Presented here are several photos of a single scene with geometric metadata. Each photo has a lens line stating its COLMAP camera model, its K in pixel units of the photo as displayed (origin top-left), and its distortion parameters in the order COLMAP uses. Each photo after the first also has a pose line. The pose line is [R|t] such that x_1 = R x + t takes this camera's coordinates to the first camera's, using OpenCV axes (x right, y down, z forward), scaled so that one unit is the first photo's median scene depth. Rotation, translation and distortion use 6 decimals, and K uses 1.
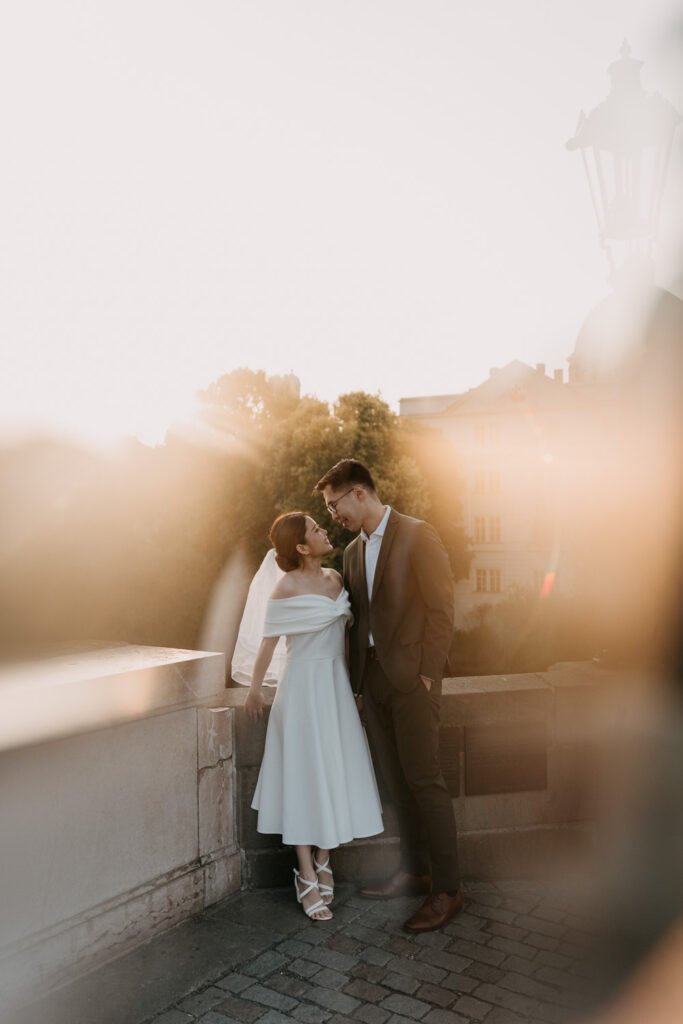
lens RADIAL K [[1050.5, 0, 369.1], [0, 1050.5, 494.0], [0, 0, 1]] dist [0.003259, 0.000000]
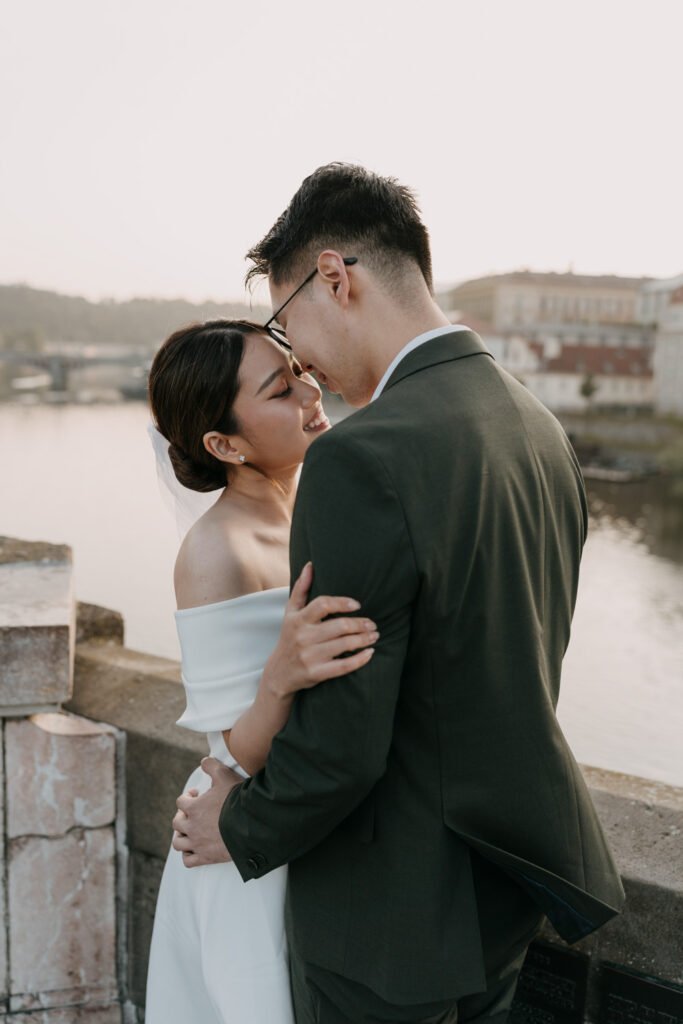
lens RADIAL K [[1021.6, 0, 346.8], [0, 1021.6, 508.4], [0, 0, 1]] dist [0.007557, 0.000000]
pose [[0.715378, 0.147965, -0.682891, 0.258905], [-0.037443, 0.984035, 0.173991, 0.014312], [0.697733, -0.098899, 0.709498, 0.754986]]
